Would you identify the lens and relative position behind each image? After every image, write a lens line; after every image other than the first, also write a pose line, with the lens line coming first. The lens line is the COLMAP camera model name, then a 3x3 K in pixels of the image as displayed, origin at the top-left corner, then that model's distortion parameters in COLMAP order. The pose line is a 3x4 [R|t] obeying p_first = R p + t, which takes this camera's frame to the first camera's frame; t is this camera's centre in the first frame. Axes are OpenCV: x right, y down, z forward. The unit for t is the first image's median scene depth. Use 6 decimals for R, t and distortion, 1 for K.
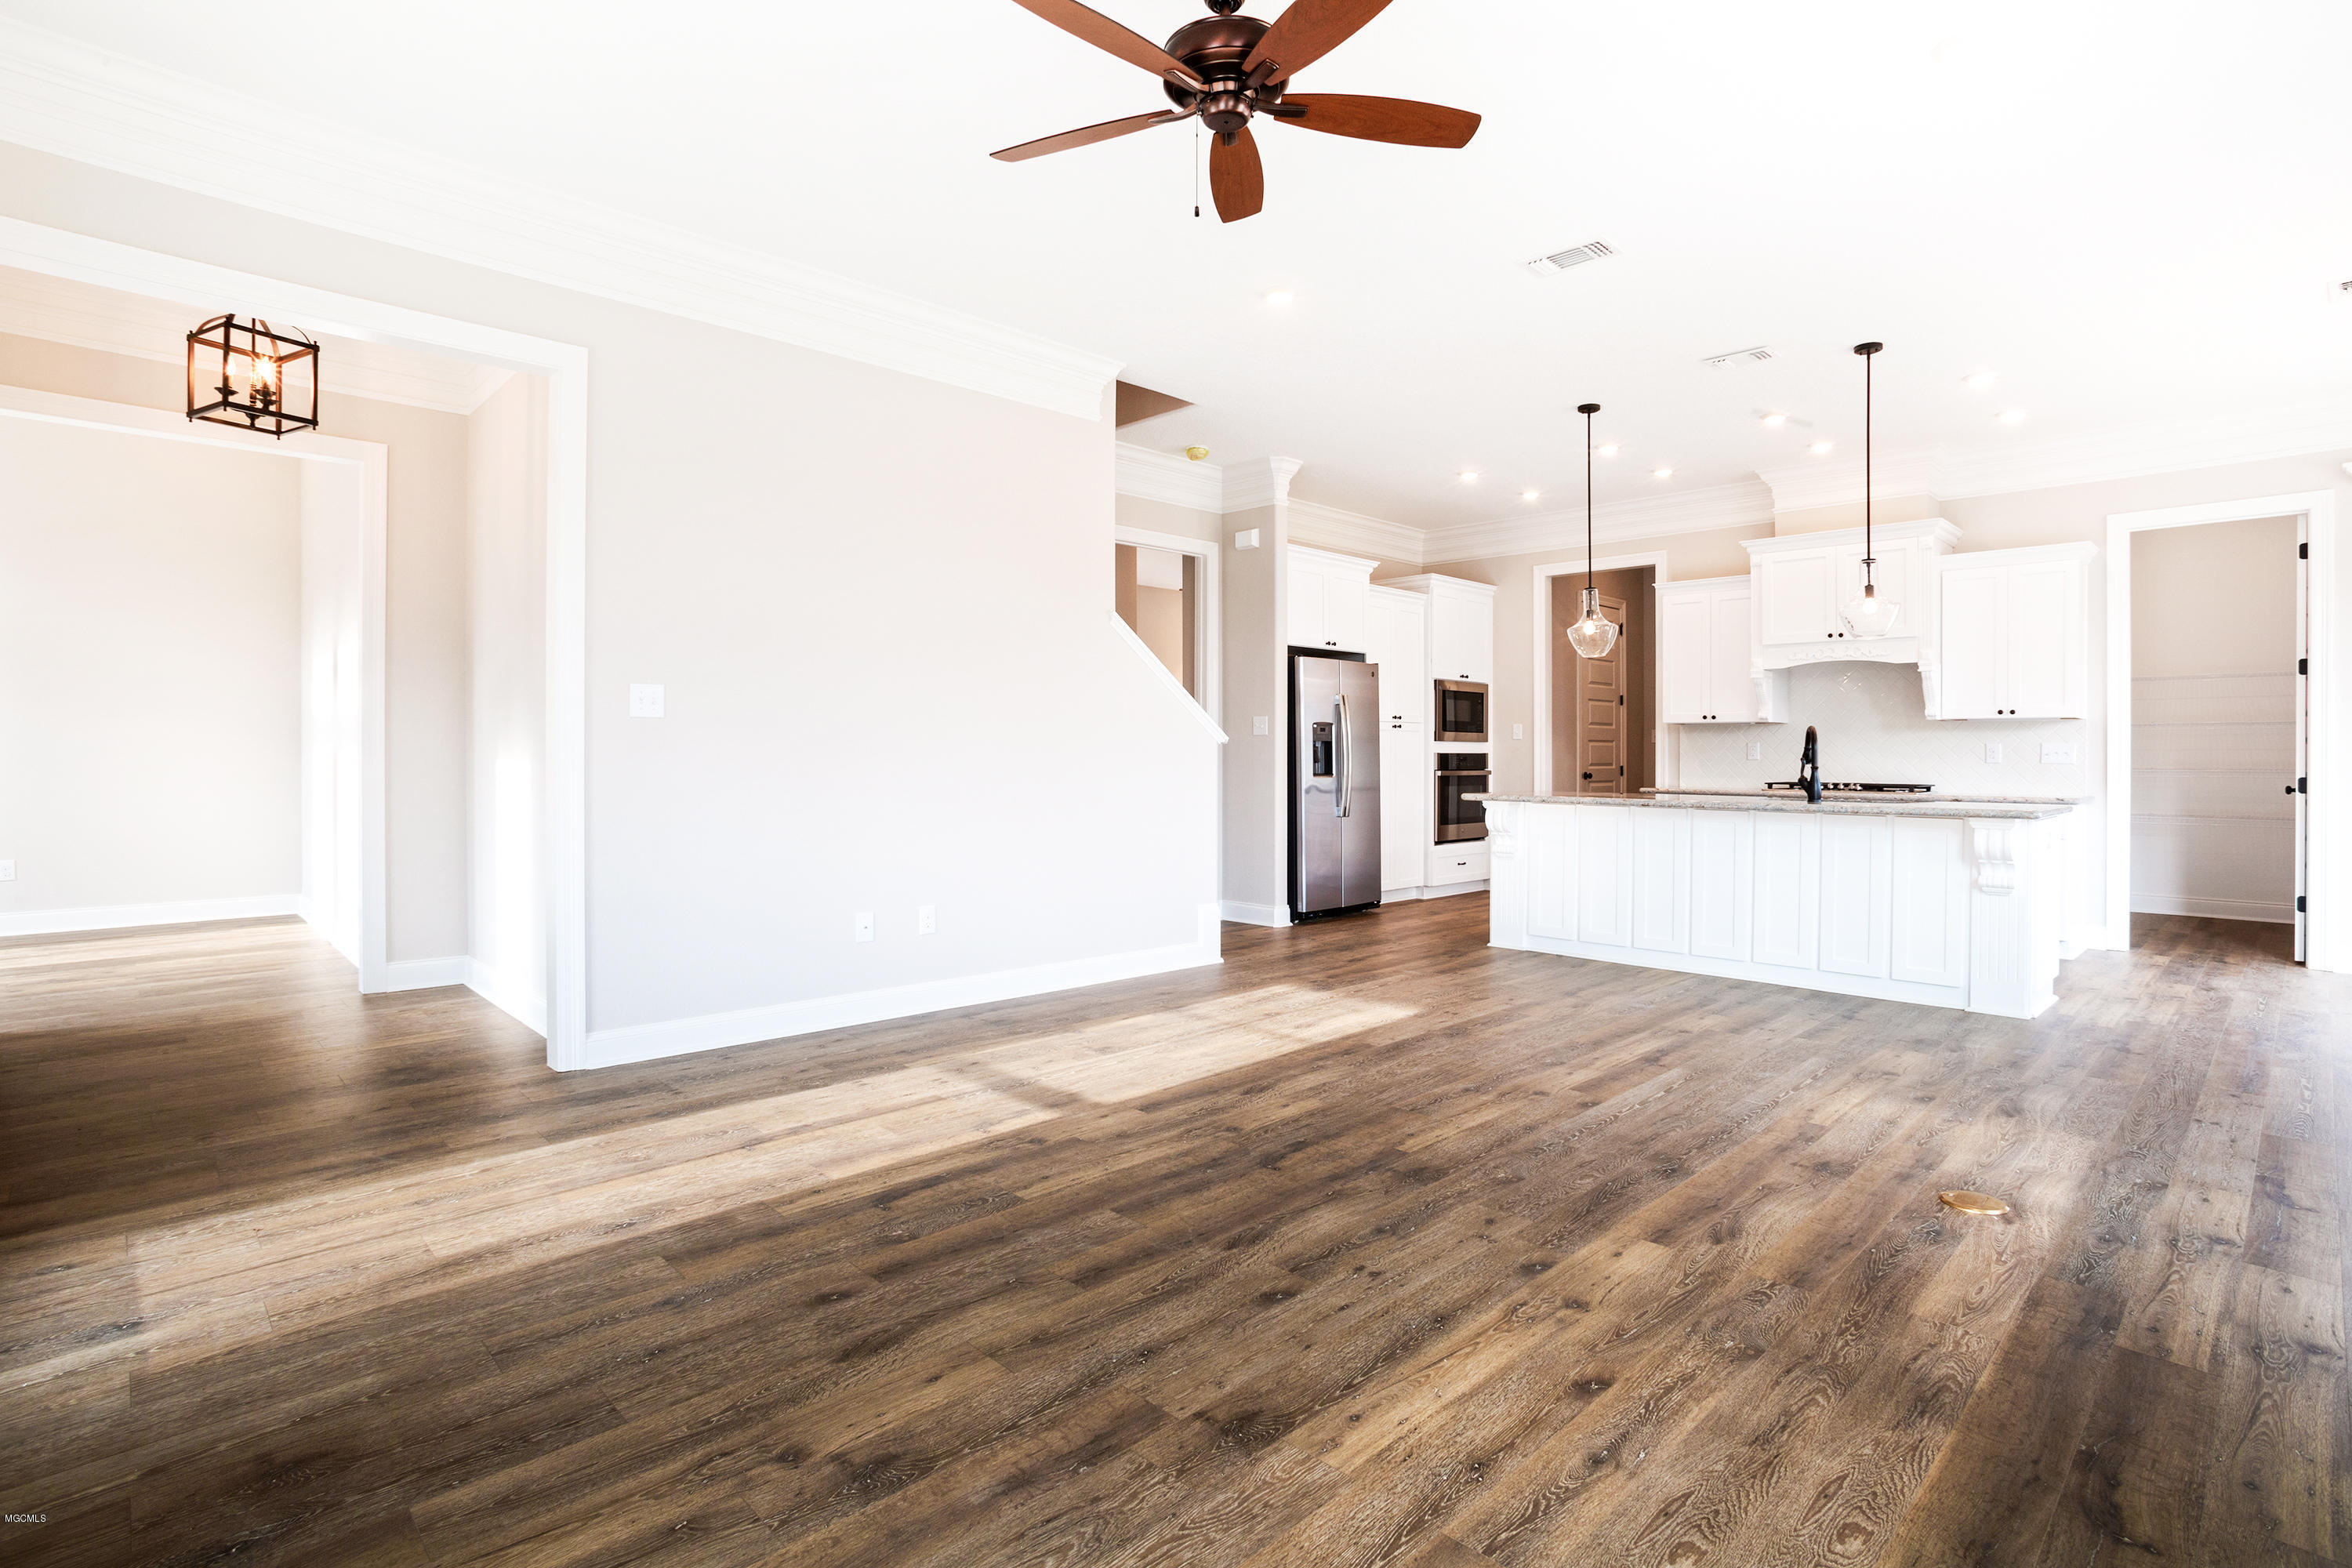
lens RADIAL K [[1143.3, 0, 1170.4], [0, 1143.3, 757.3], [0, 0, 1]] dist [-0.048844, 0.000314]
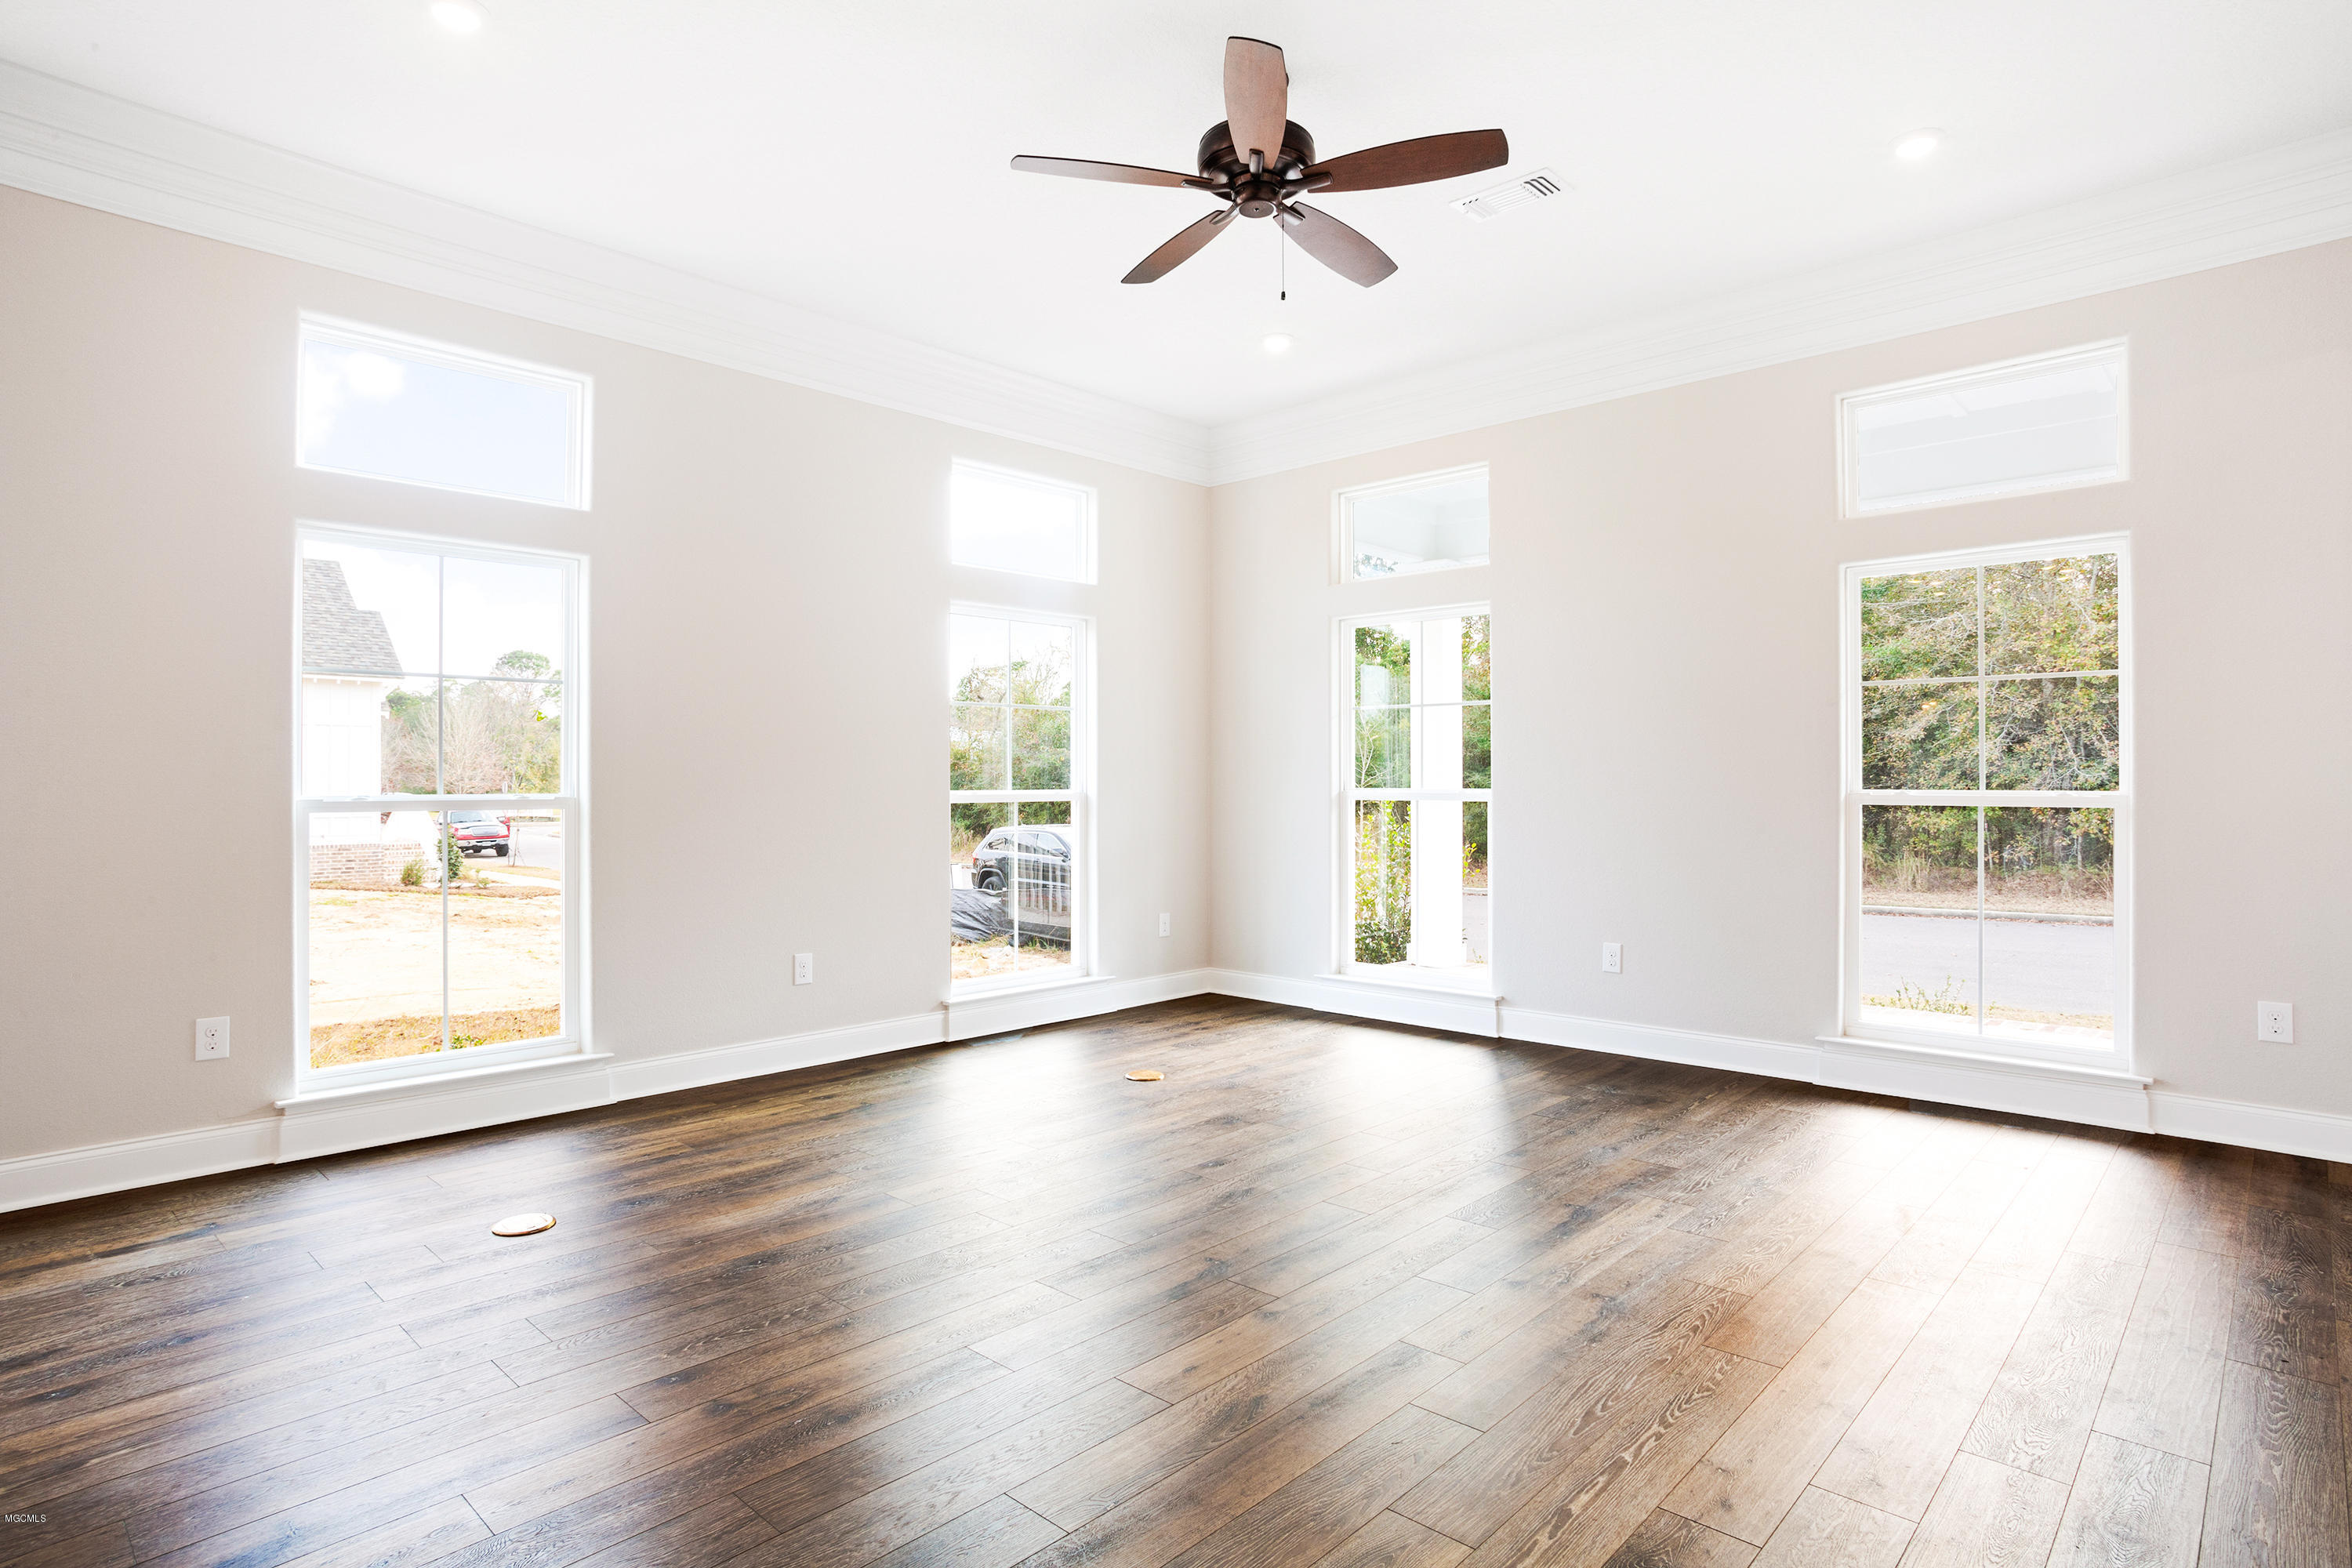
lens RADIAL K [[1237.9, 0, 1172.8], [0, 1237.9, 792.8], [0, 0, 1]] dist [-0.069104, 0.040641]
pose [[-0.998683, 0.000456, -0.051312, 0.155518], [-0.000107, 0.999940, 0.010966, -0.006163], [0.051314, 0.010957, -0.998622, 1.773417]]
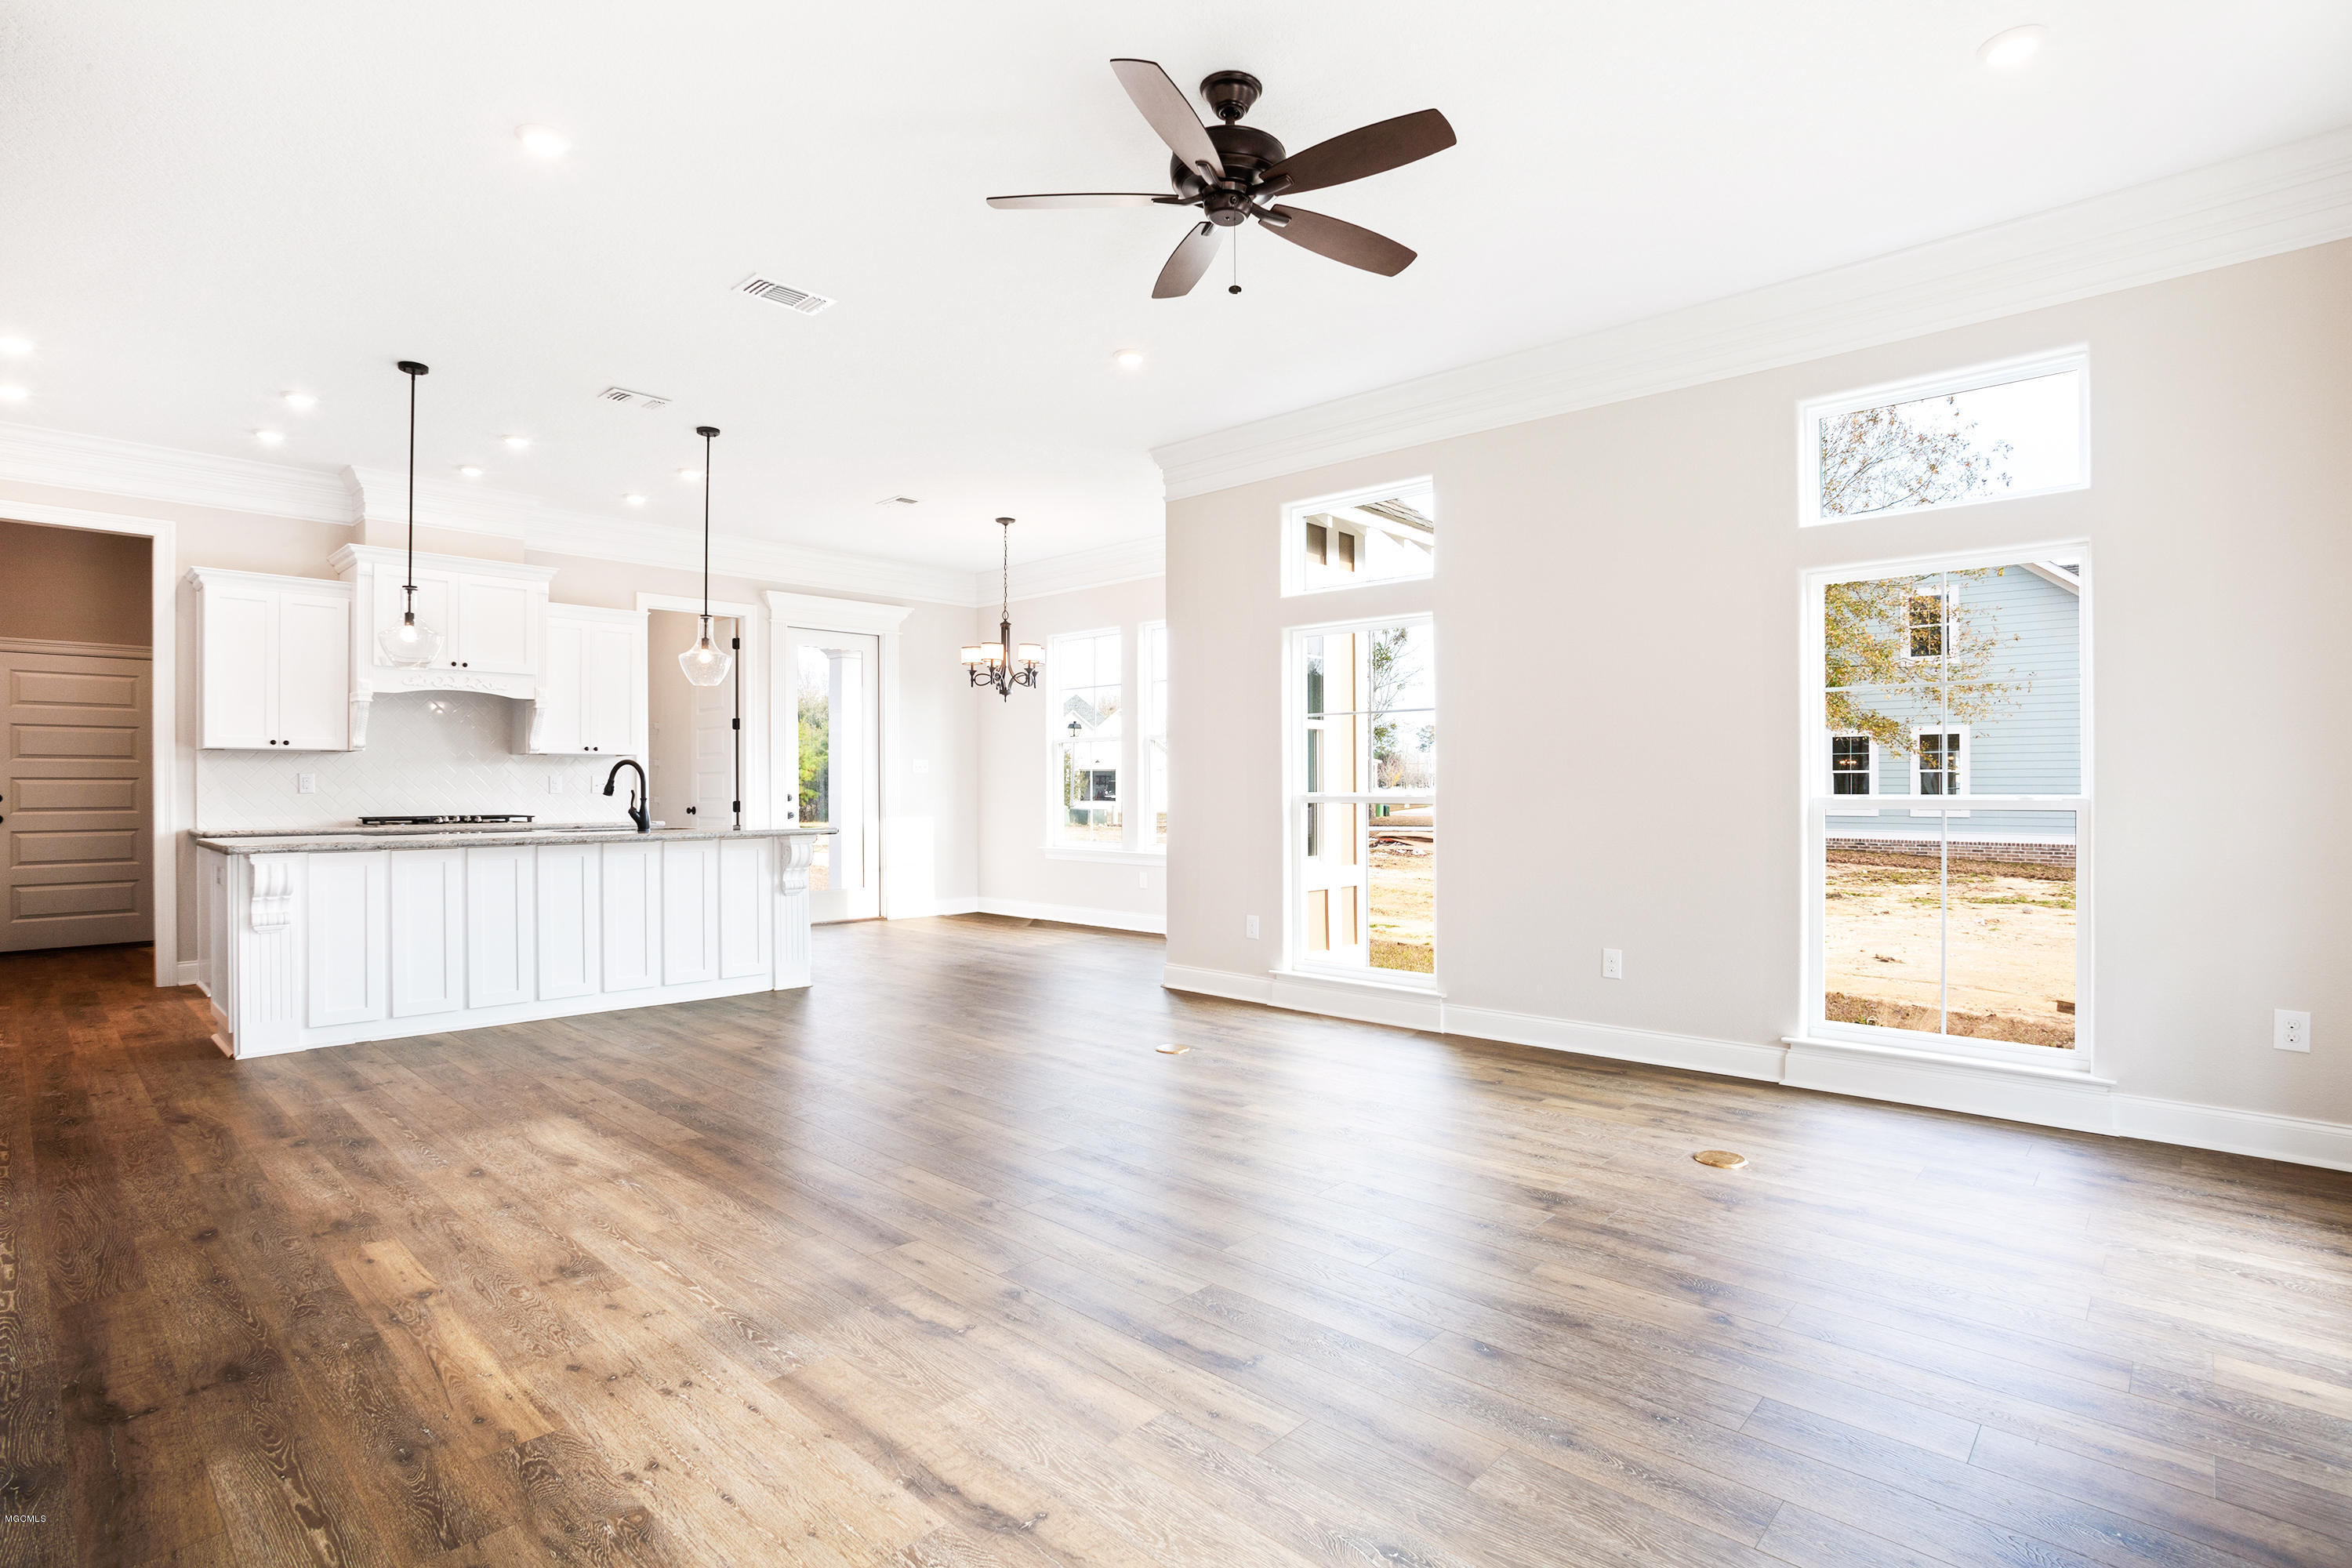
lens RADIAL K [[1153.8, 0, 1166.6], [0, 1153.8, 779.9], [0, 0, 1]] dist [-0.054605, 0.000082]
pose [[-0.052172, 0.002773, 0.998634, -0.869630], [0.004543, 0.999986, -0.002539, -0.006539], [-0.998628, 0.004404, -0.052184, 0.913760]]
